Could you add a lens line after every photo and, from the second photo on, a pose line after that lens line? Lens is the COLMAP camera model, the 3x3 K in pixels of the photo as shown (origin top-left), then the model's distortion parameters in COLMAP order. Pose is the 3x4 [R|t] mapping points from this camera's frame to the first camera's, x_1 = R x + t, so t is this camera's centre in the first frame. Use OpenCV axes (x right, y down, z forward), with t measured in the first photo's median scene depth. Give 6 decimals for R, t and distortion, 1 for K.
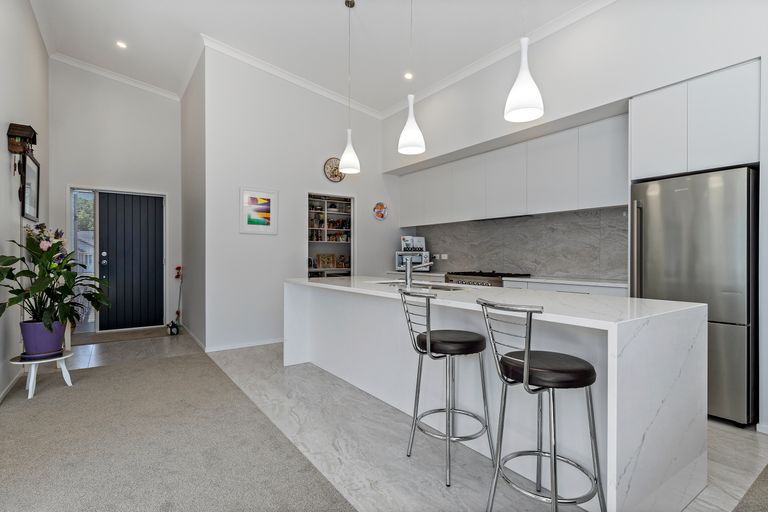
lens RADIAL K [[385.7, 0, 386.9], [0, 385.7, 258.0], [0, 0, 1]] dist [0.002371, 0.001747]
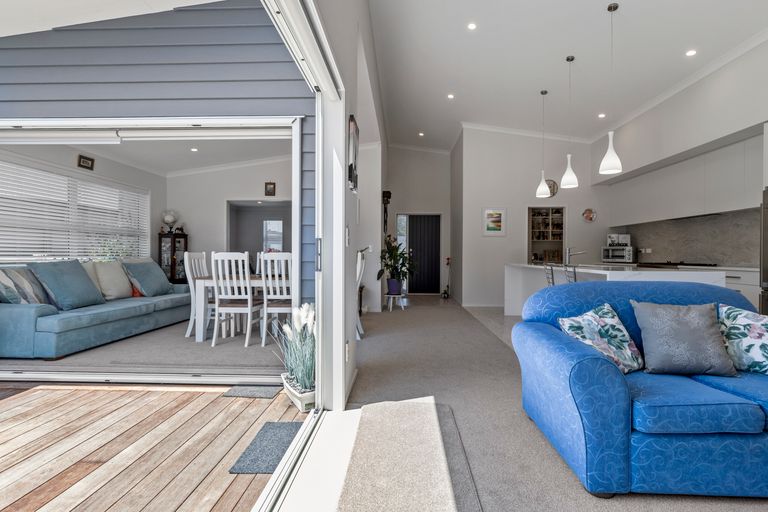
lens RADIAL K [[358.8, 0, 386.9], [0, 358.8, 256.5], [0, 0, 1]] dist [-0.001936, -0.000147]
pose [[0.787801, 0.005896, -0.615902, 0.211445], [-0.006792, 0.999977, 0.000885, 0.020800], [0.615893, 0.003486, 0.787822, -0.396726]]
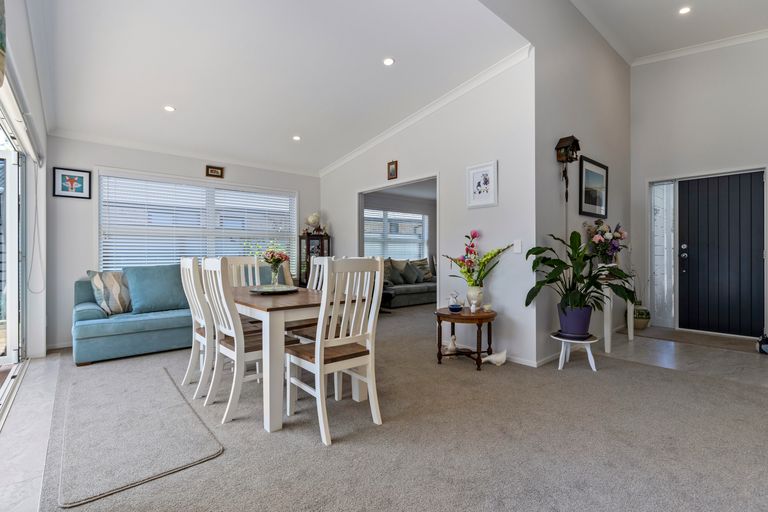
lens RADIAL K [[358.8, 0, 386.0], [0, 358.8, 252.9], [0, 0, 1]] dist [-0.001936, -0.000147]
pose [[0.106732, -0.001757, -0.994286, 0.054644], [-0.001221, 0.999997, -0.001898, 0.008470], [0.994287, 0.001416, 0.106729, 0.214240]]
